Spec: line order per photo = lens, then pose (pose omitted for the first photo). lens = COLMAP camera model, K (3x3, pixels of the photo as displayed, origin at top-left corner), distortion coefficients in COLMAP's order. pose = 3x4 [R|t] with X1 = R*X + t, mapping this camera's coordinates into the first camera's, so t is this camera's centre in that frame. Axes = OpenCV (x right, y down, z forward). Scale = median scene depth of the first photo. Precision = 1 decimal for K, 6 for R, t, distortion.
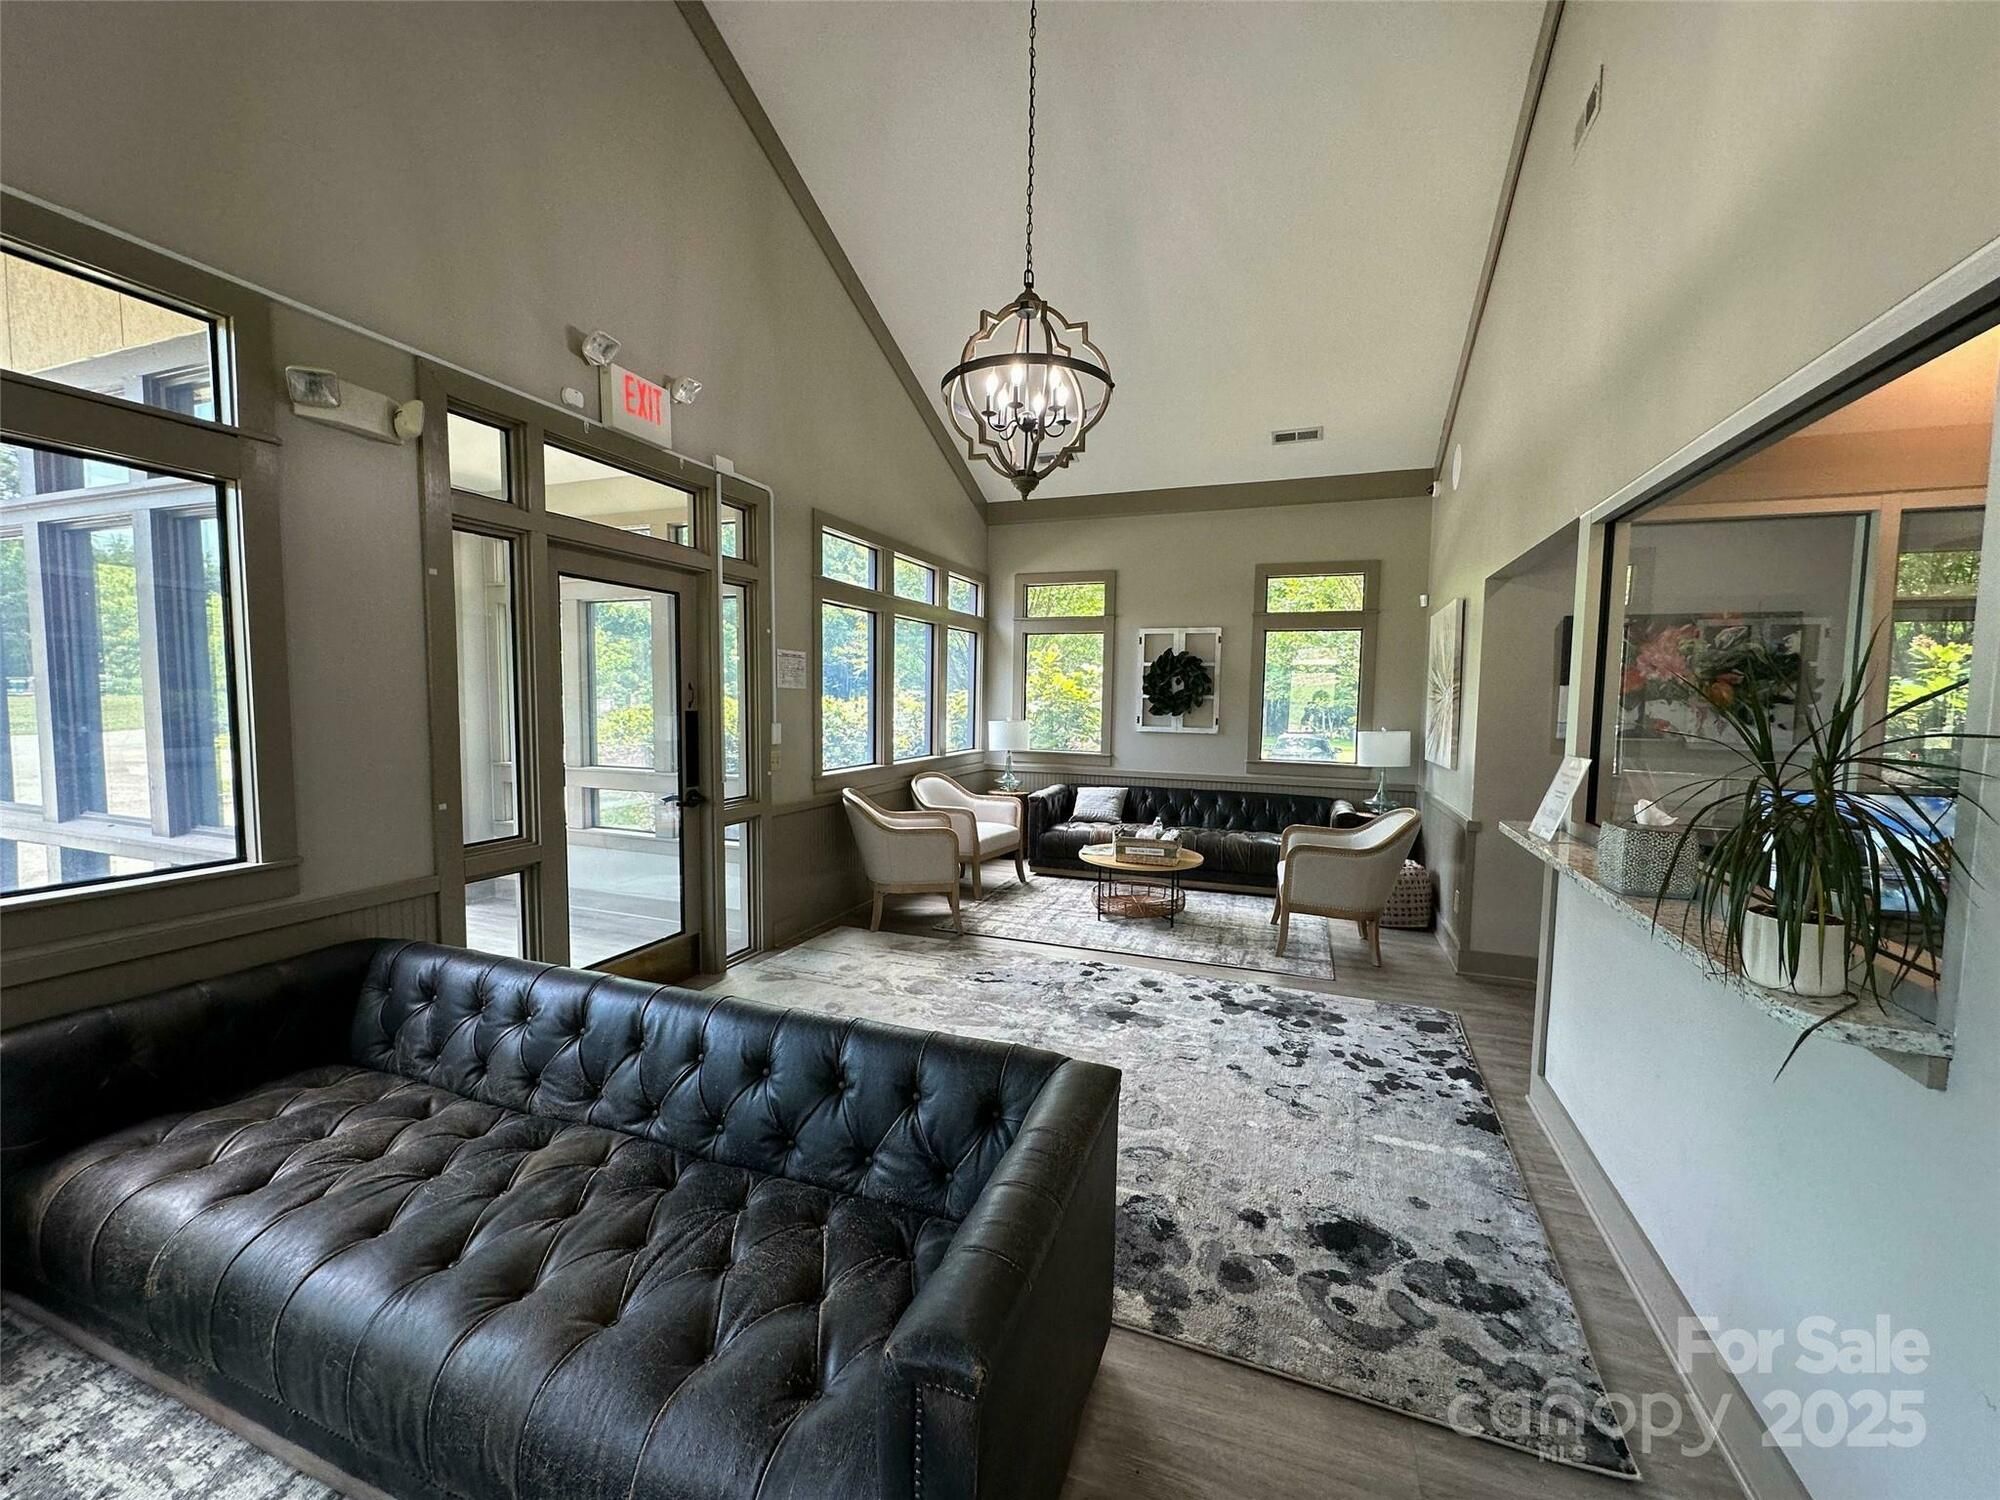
lens RADIAL K [[800.2, 0, 1002.6], [0, 800.2, 751.8], [0, 0, 1]] dist [0.002742, -0.000087]
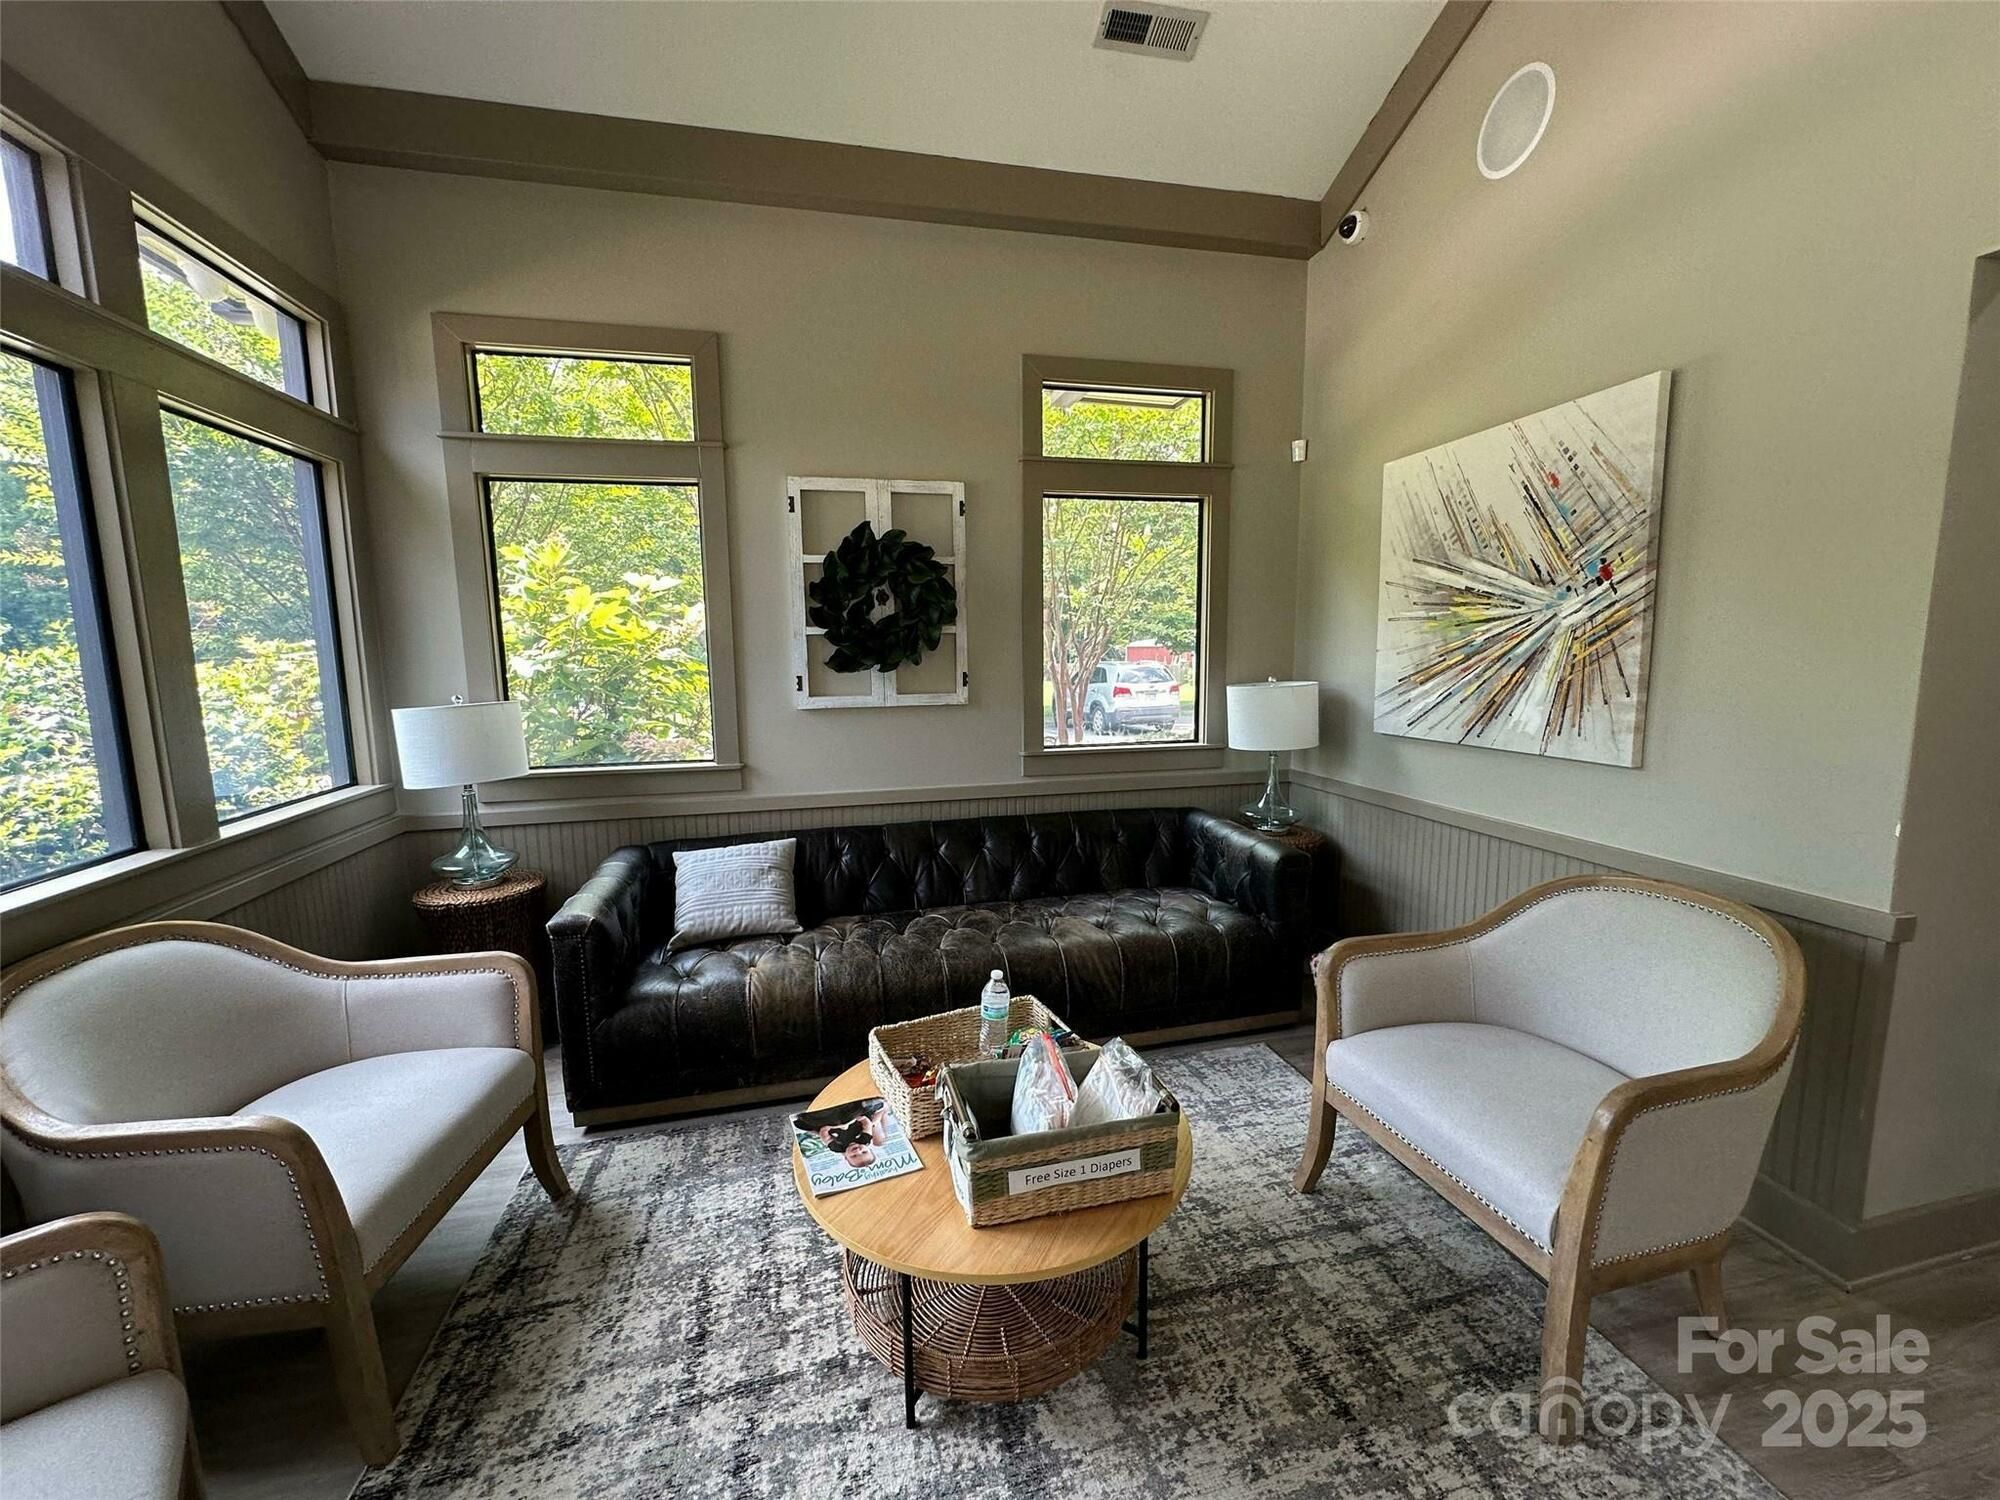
lens RADIAL K [[800.2, 0, 992.7], [0, 800.2, 738.8], [0, 0, 1]] dist [0.002742, -0.000087]
pose [[0.831669, -0.096062, 0.546899, 0.010769], [0.067039, 0.995088, 0.072840, -0.035995], [-0.551210, -0.023915, 0.834024, 0.584588]]
